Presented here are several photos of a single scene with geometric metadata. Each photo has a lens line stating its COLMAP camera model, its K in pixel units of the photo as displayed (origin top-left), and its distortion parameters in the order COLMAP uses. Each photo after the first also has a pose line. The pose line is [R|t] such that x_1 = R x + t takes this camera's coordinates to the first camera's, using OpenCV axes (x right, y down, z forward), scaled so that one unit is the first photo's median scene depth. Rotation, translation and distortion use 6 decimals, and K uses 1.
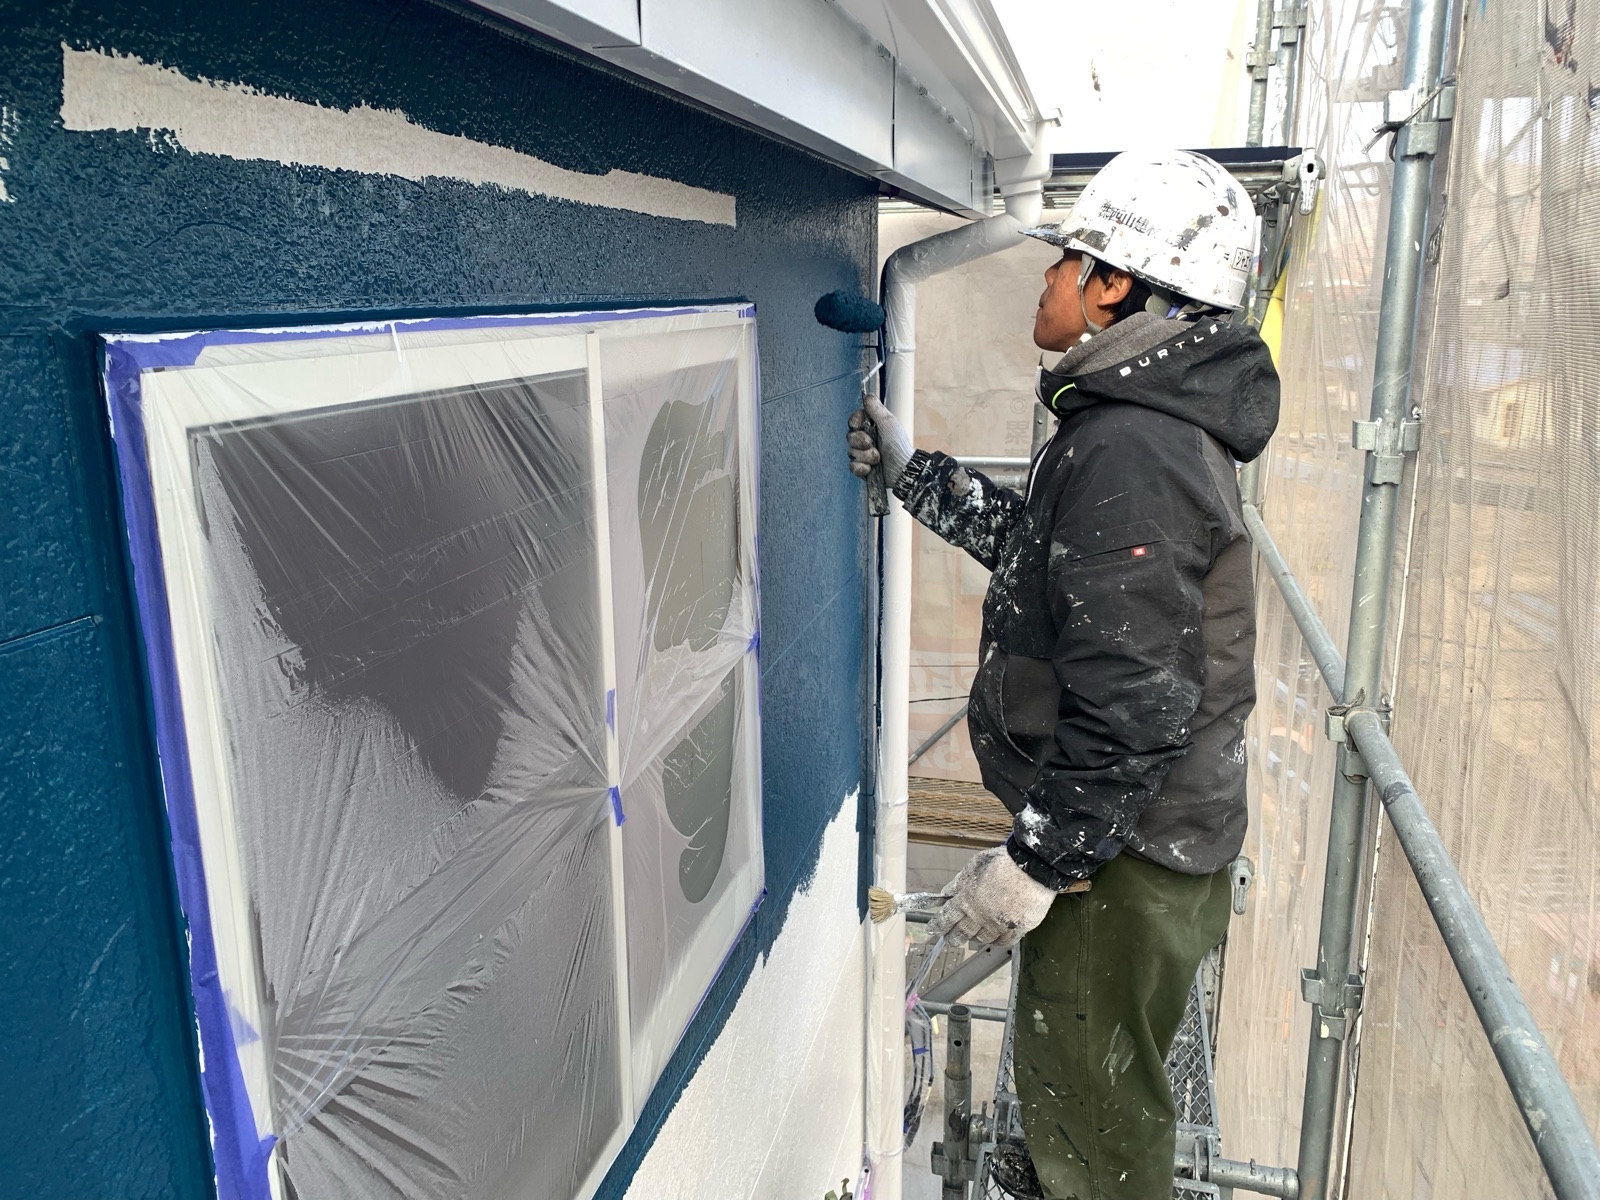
lens RADIAL K [[1227.3, 0, 802.2], [0, 1227.3, 567.6], [0, 0, 1]] dist [0.003342, -0.000033]
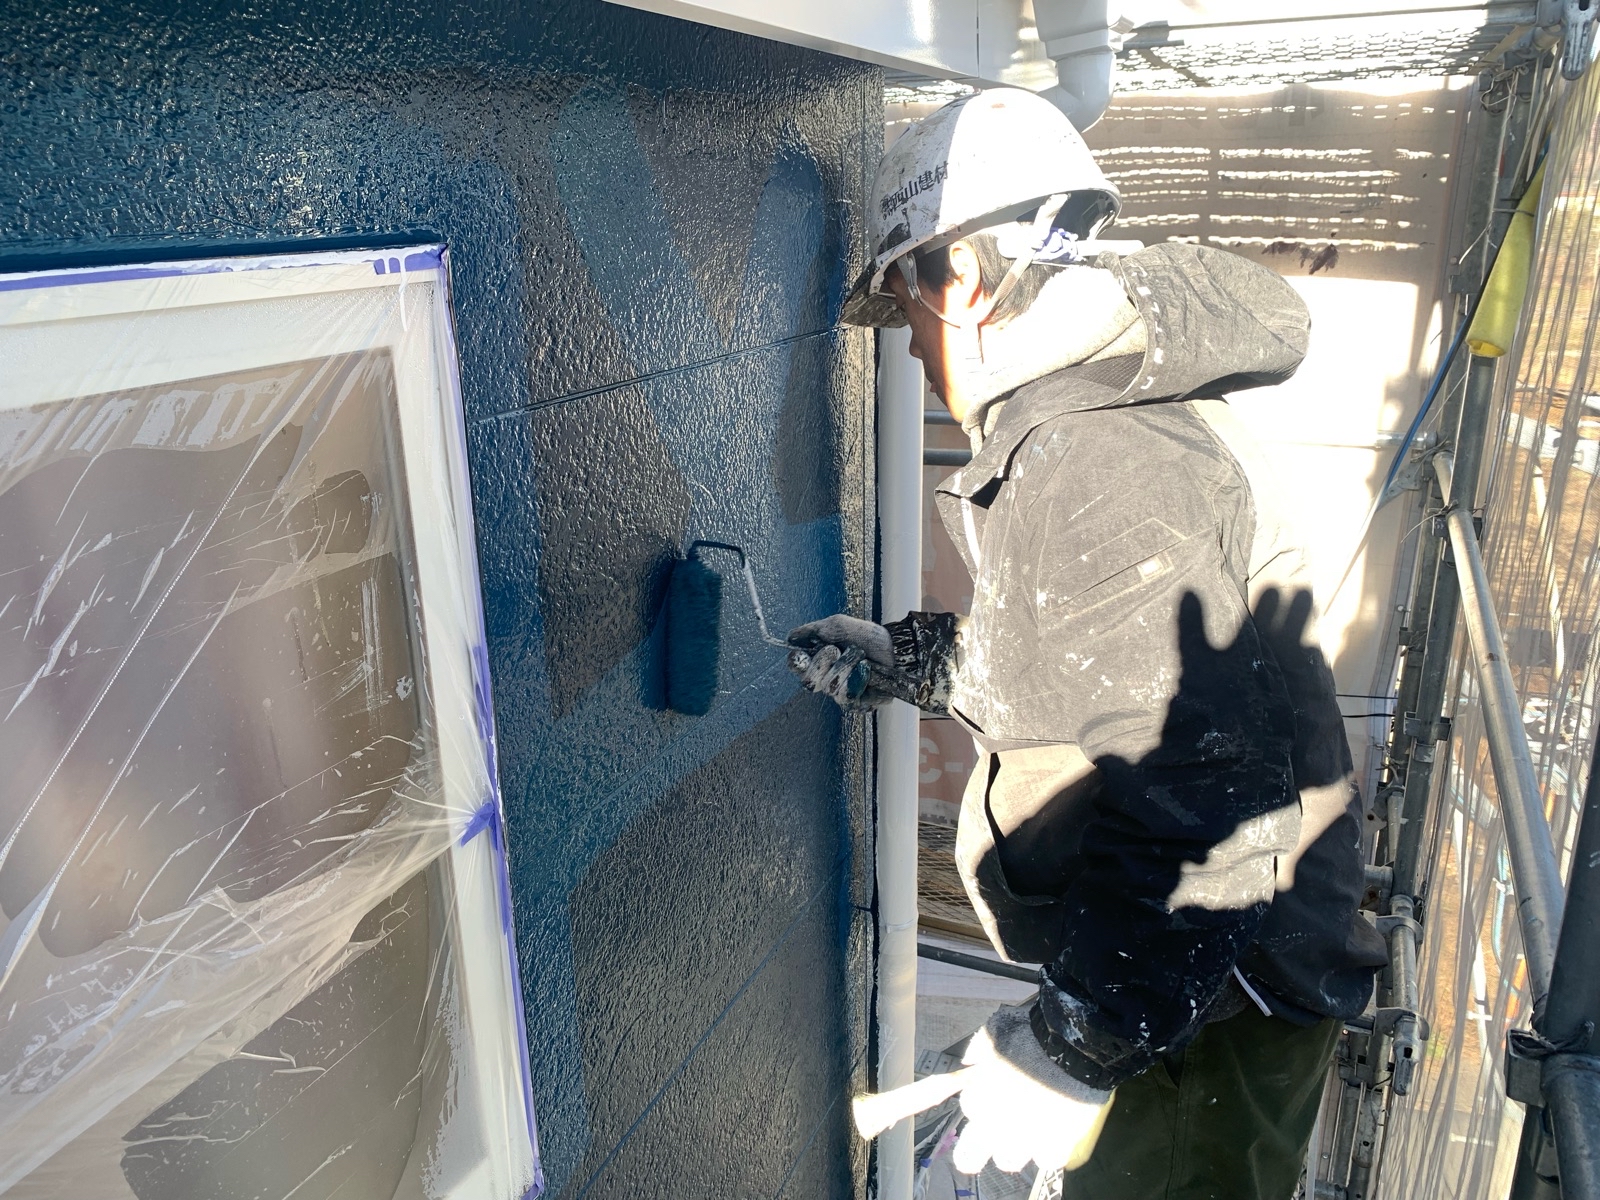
lens RADIAL K [[1241.9, 0, 800.0], [0, 1241.9, 600.0], [0, 0, 1]] dist [0.008325, 0.005527]
pose [[0.985581, 0.034052, -0.165745, 0.210339], [-0.018242, 0.995215, 0.095989, -0.108572], [0.168221, -0.091582, 0.981486, 0.447493]]
